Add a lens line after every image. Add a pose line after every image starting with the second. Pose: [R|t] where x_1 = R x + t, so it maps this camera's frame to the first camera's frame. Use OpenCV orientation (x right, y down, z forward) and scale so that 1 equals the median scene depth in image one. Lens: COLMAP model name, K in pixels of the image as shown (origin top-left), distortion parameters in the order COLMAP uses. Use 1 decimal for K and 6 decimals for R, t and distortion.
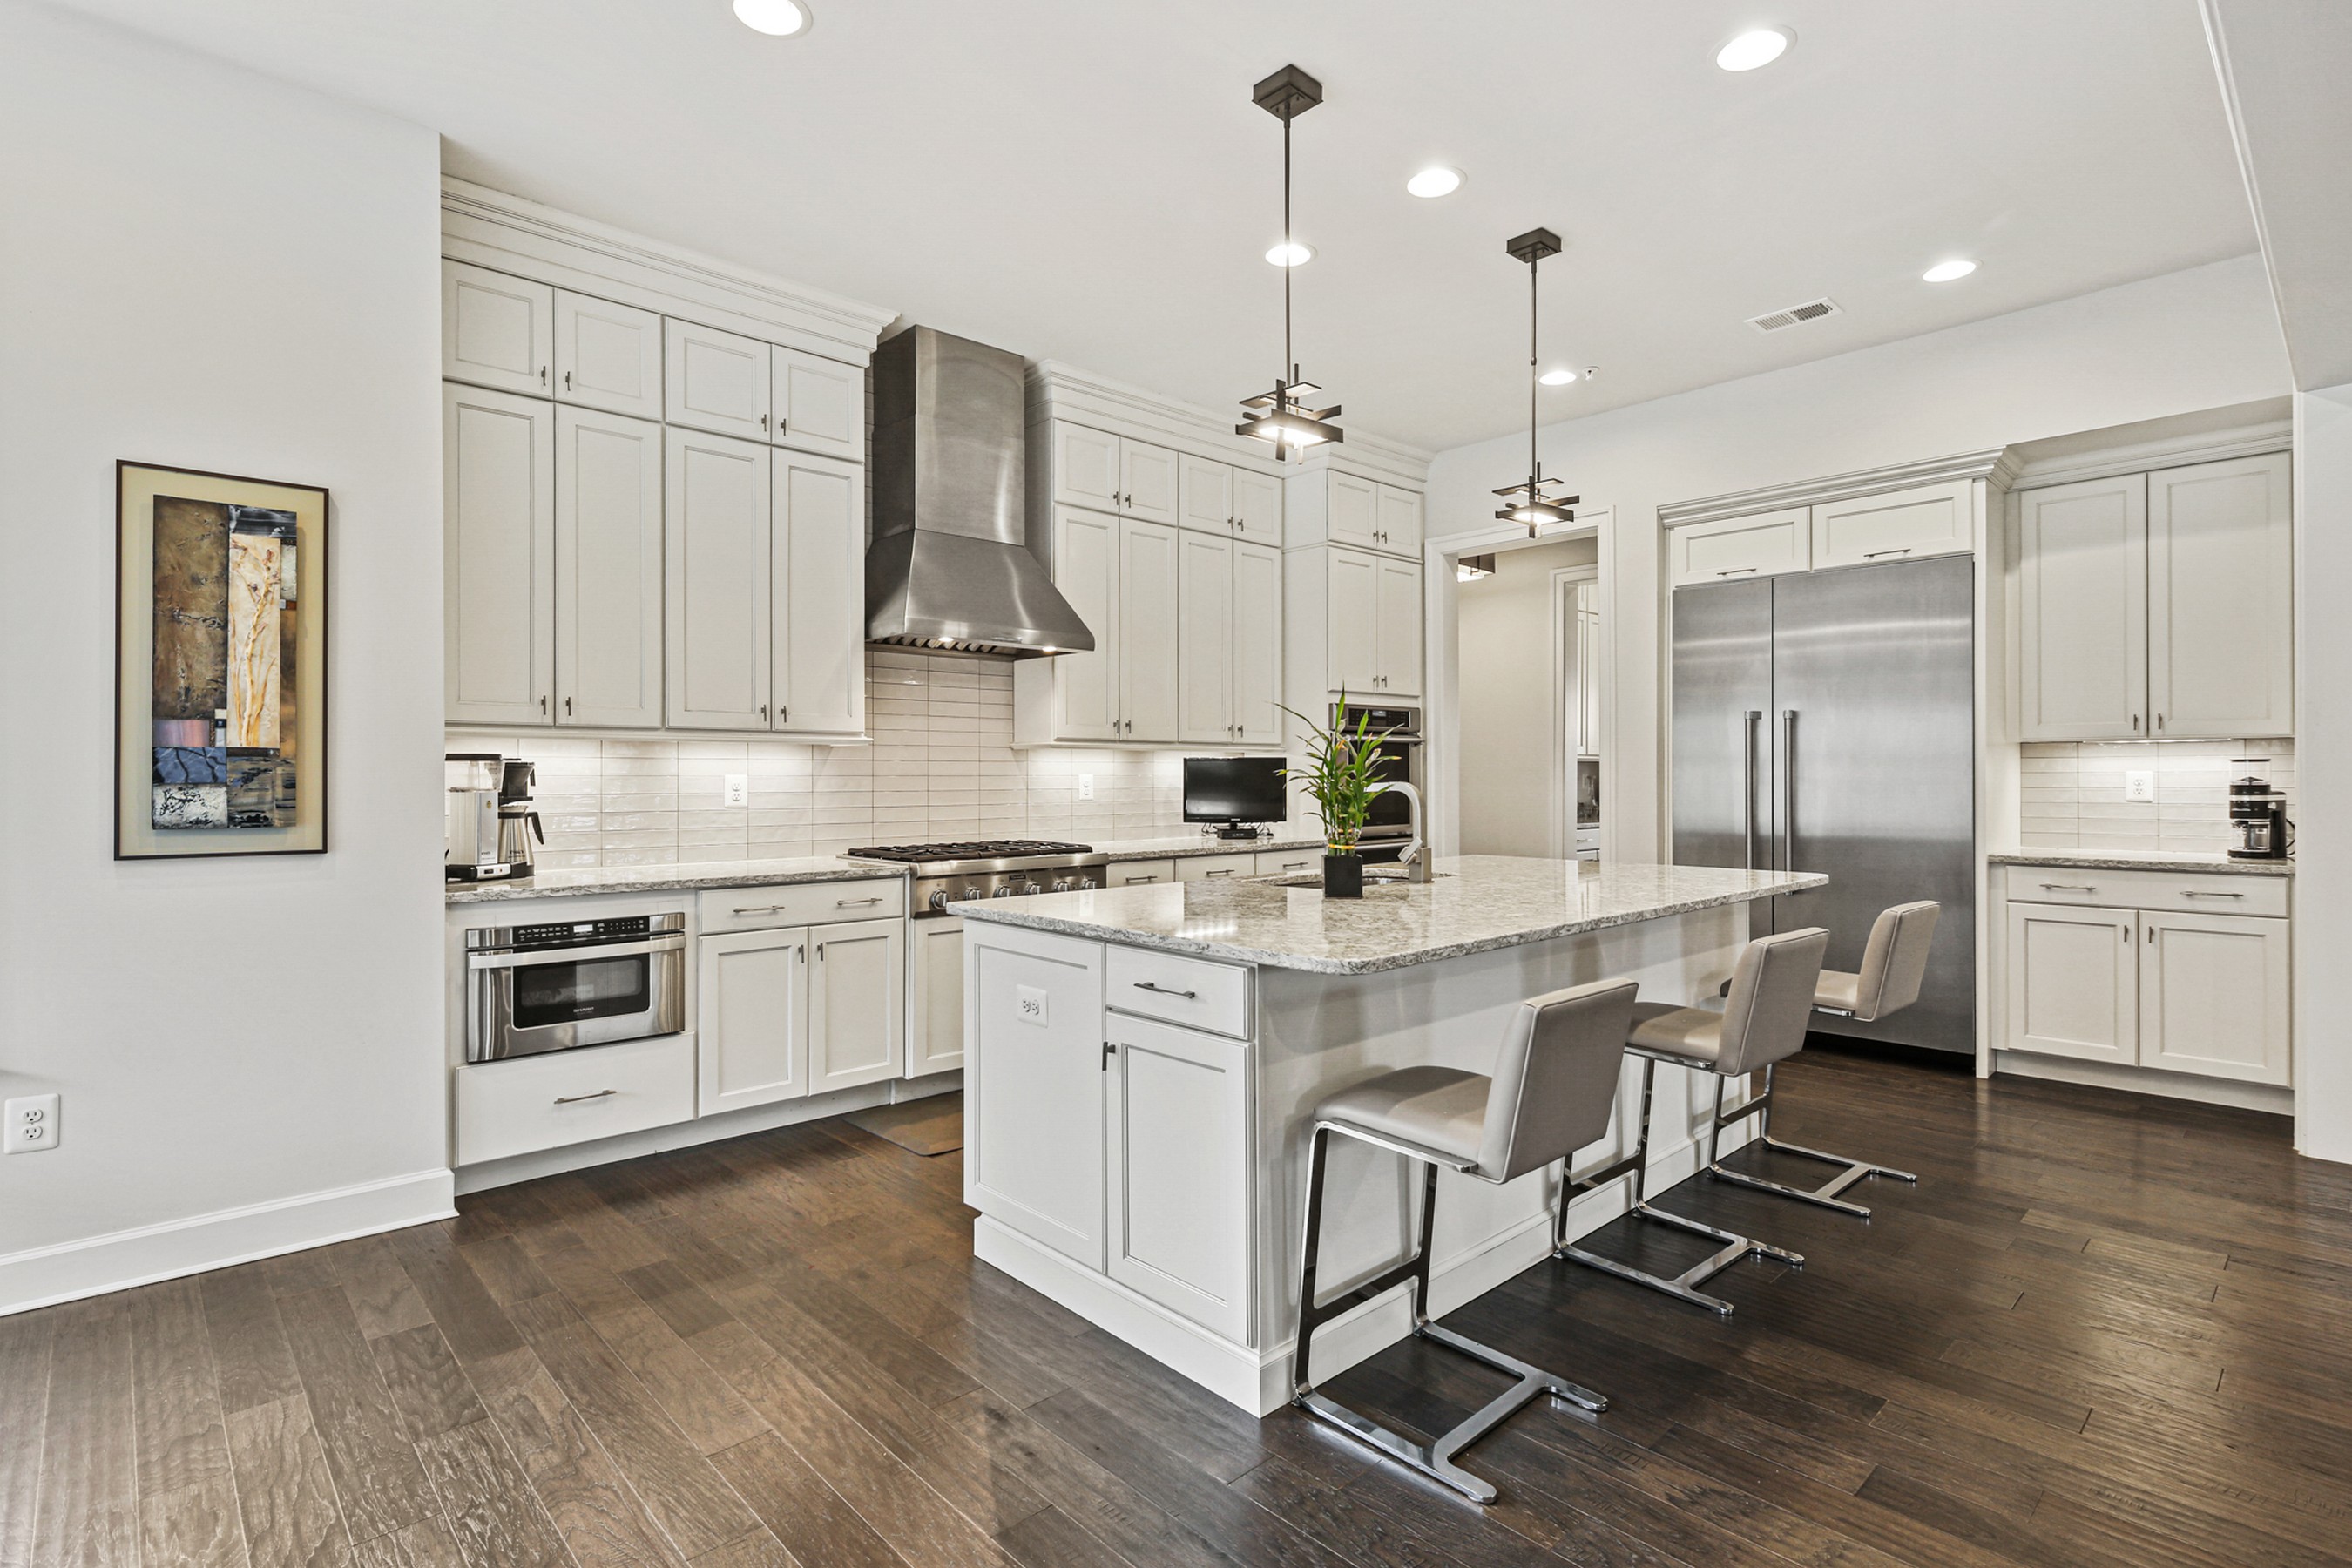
lens RADIAL K [[1144.1, 0, 1177.2], [0, 1144.1, 776.9], [0, 0, 1]] dist [-0.001587, -0.002537]
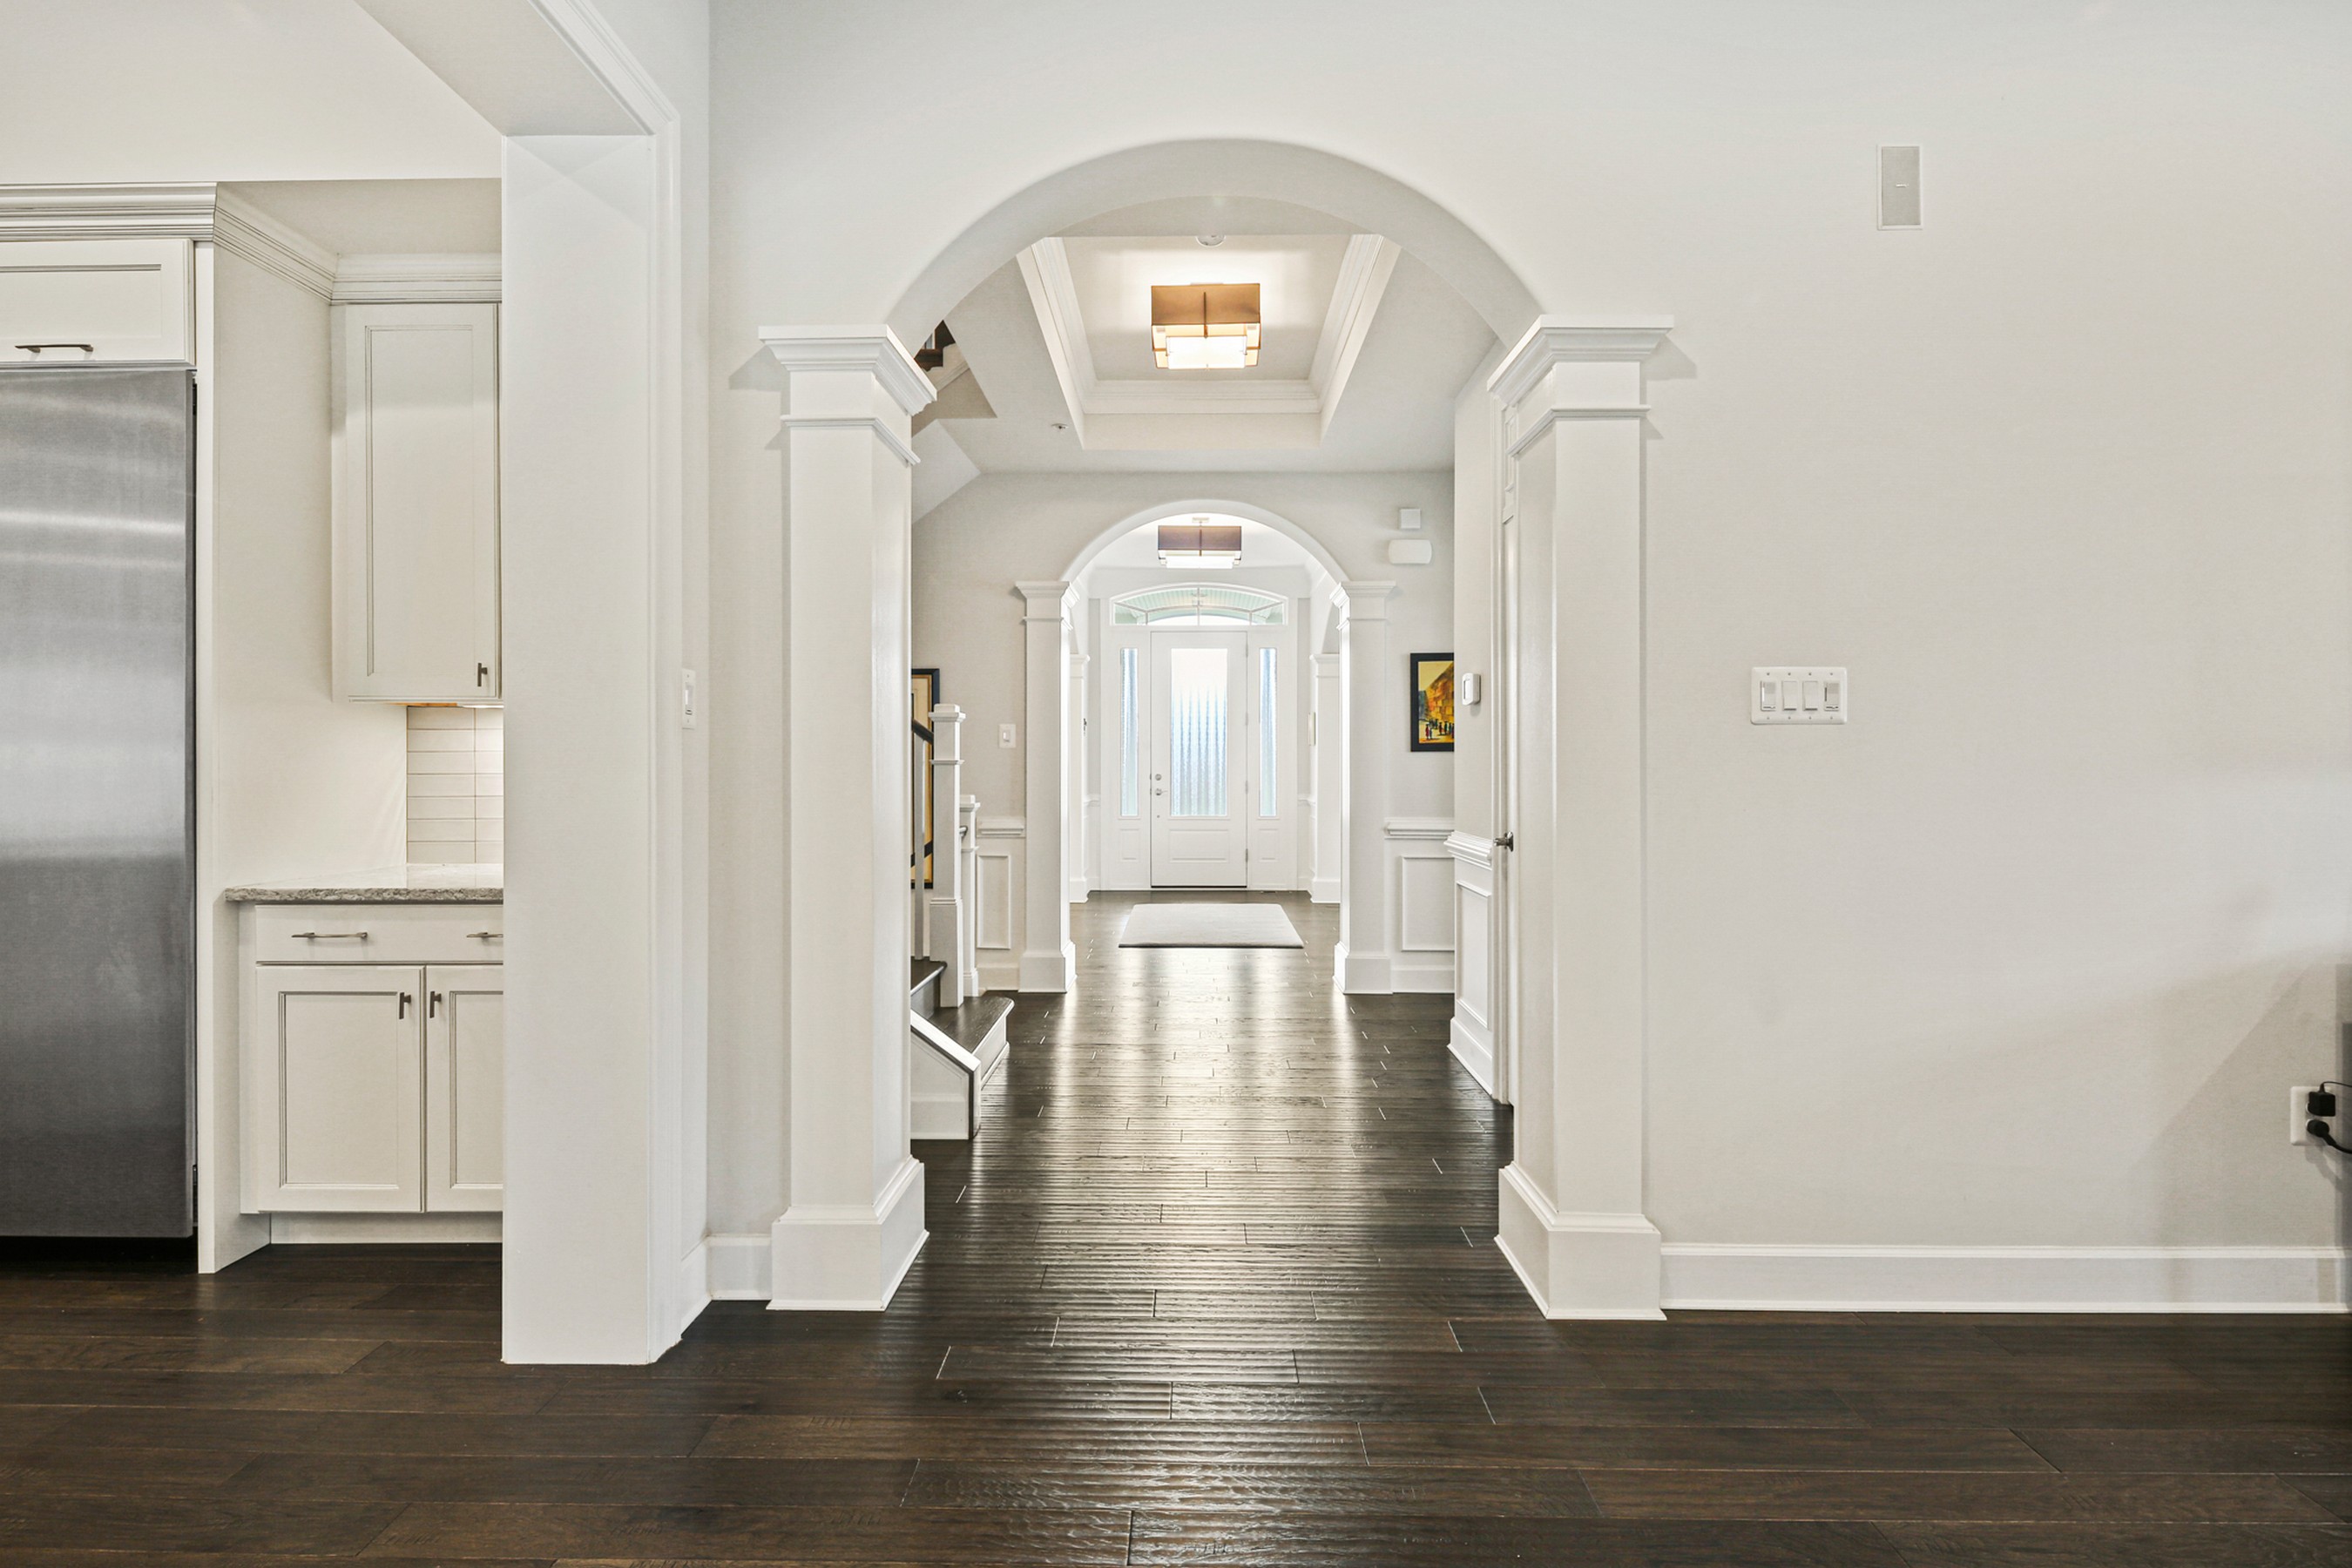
lens RADIAL K [[1144.1, 0, 1180.0], [0, 1144.1, 765.0], [0, 0, 1]] dist [-0.001587, -0.002537]
pose [[0.692160, 0.003636, 0.721735, 0.736749], [-0.001906, 0.999993, -0.003210, 0.007076], [-0.721741, 0.000847, 0.692162, 0.280960]]
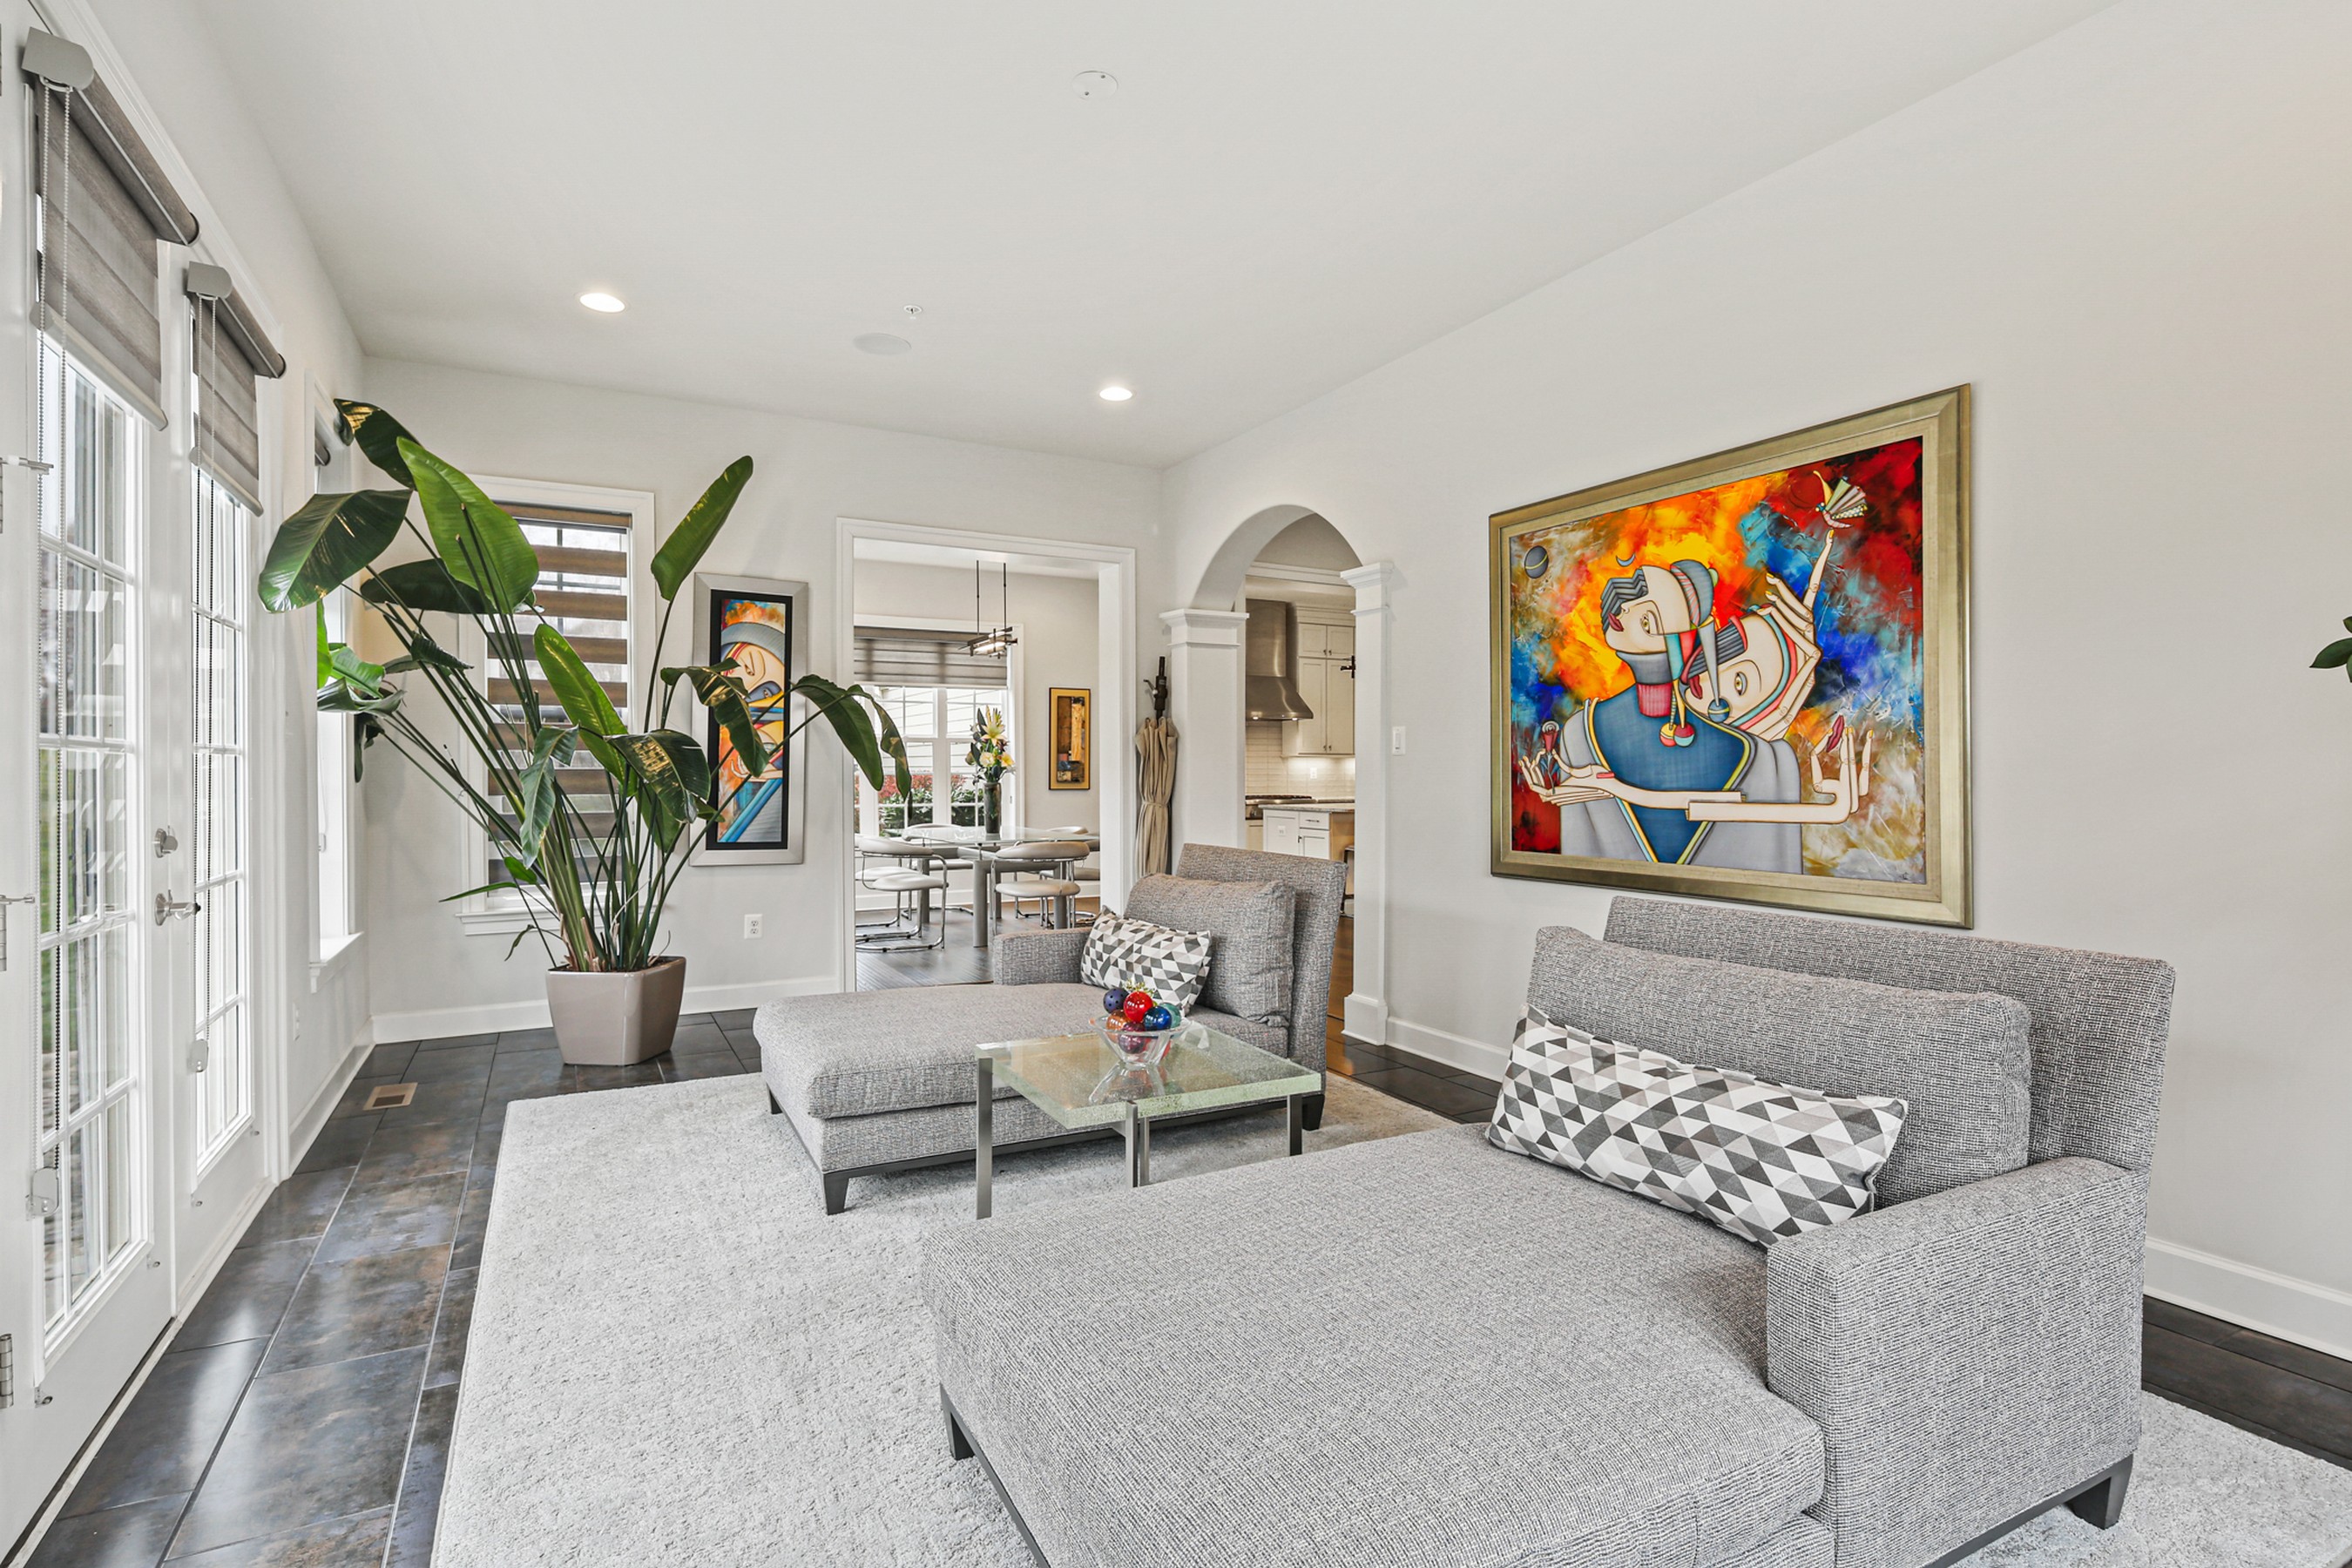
lens RADIAL K [[1144.1, 0, 1173.9], [0, 1144.1, 774.1], [0, 0, 1]] dist [-0.001587, -0.002537]
pose [[0.967210, 0.001521, -0.253973, 0.330617], [-0.000189, 0.999986, 0.005267, -0.001163], [0.253977, -0.005046, 0.967197, -1.857715]]
